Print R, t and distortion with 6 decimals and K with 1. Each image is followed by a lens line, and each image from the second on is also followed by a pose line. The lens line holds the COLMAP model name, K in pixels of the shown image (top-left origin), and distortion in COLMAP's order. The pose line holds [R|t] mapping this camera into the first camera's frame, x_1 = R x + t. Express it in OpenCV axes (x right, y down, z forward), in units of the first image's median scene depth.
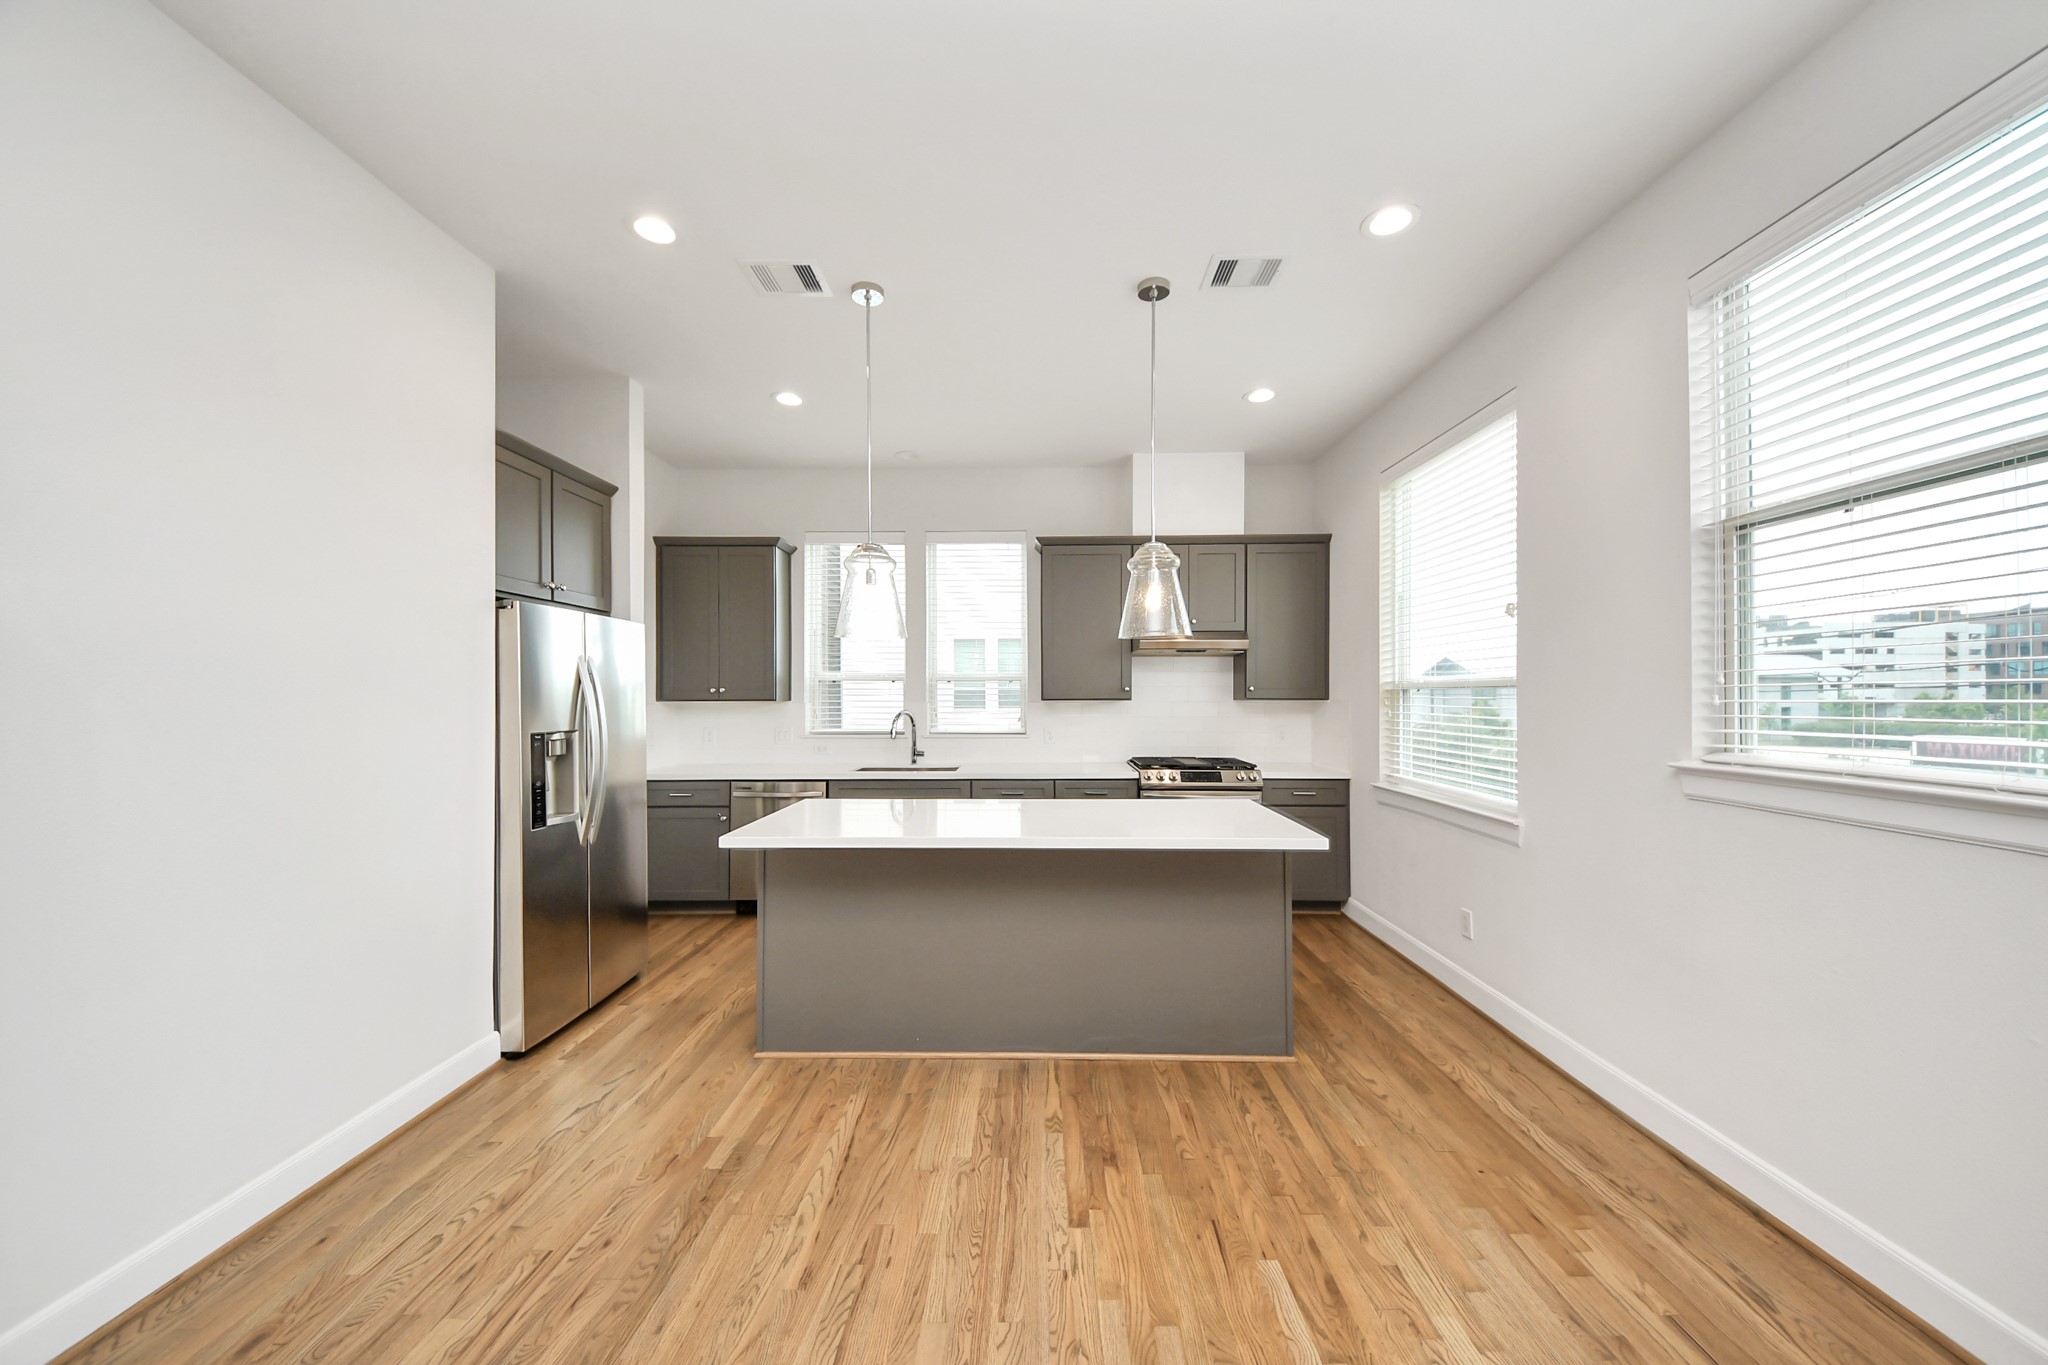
lens RADIAL K [[759.5, 0, 1033.8], [0, 759.5, 682.2], [0, 0, 1]] dist [0.026253, -0.019396]
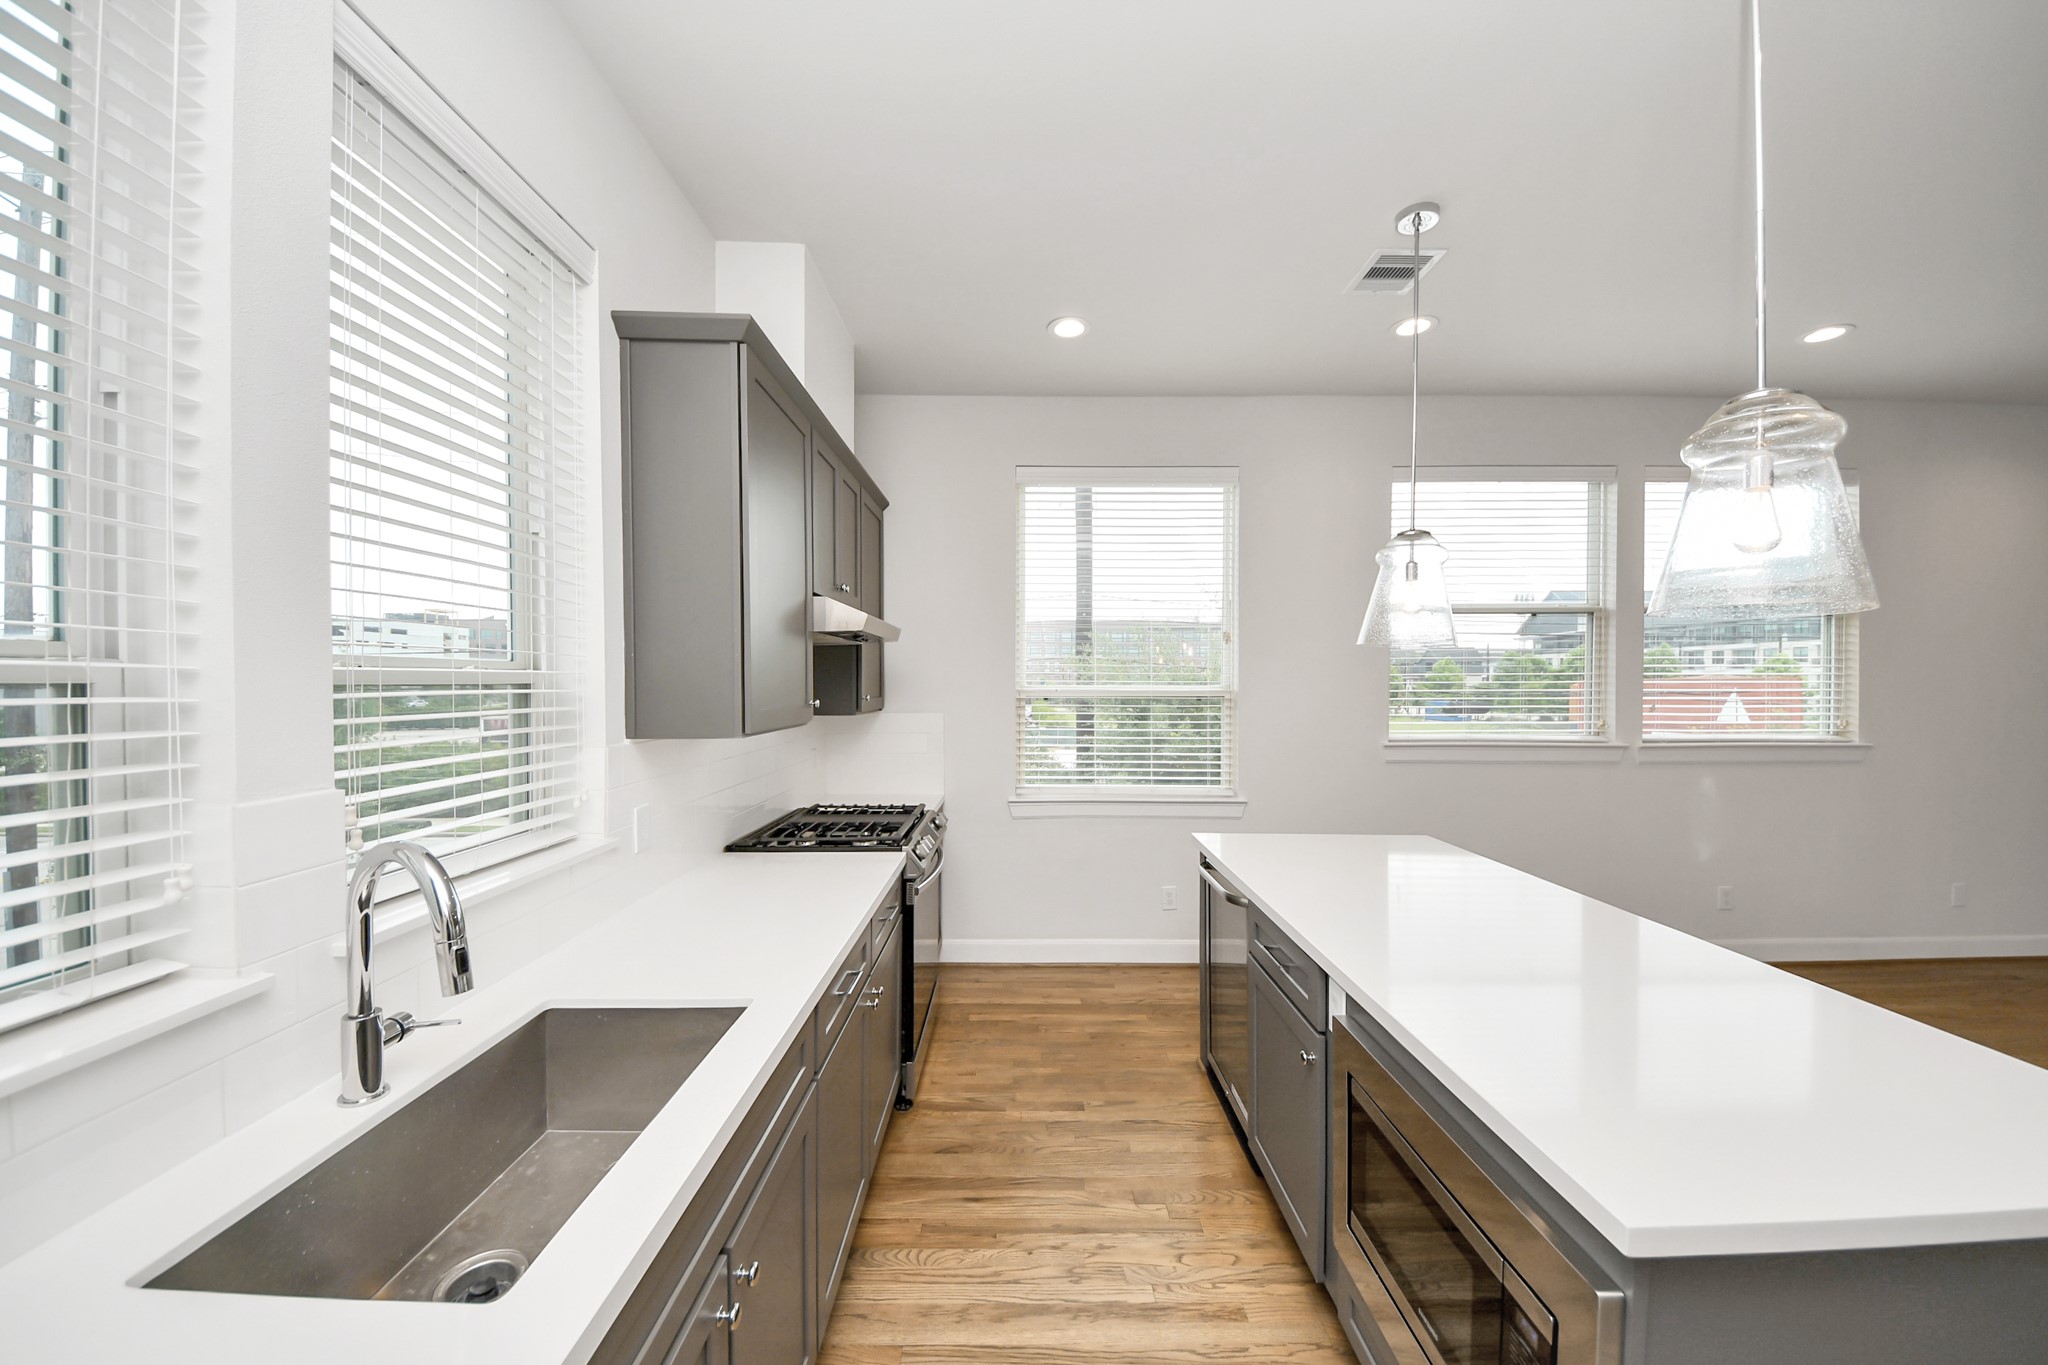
lens RADIAL K [[737.7, 0, 1023.6], [0, 737.7, 688.8], [0, 0, 1]] dist [0.034535, -0.023770]
pose [[-0.010516, -0.009370, 0.999901, -0.633393], [-0.014832, 0.999848, 0.009213, -0.003876], [-0.999835, -0.014734, -0.010654, 1.455607]]
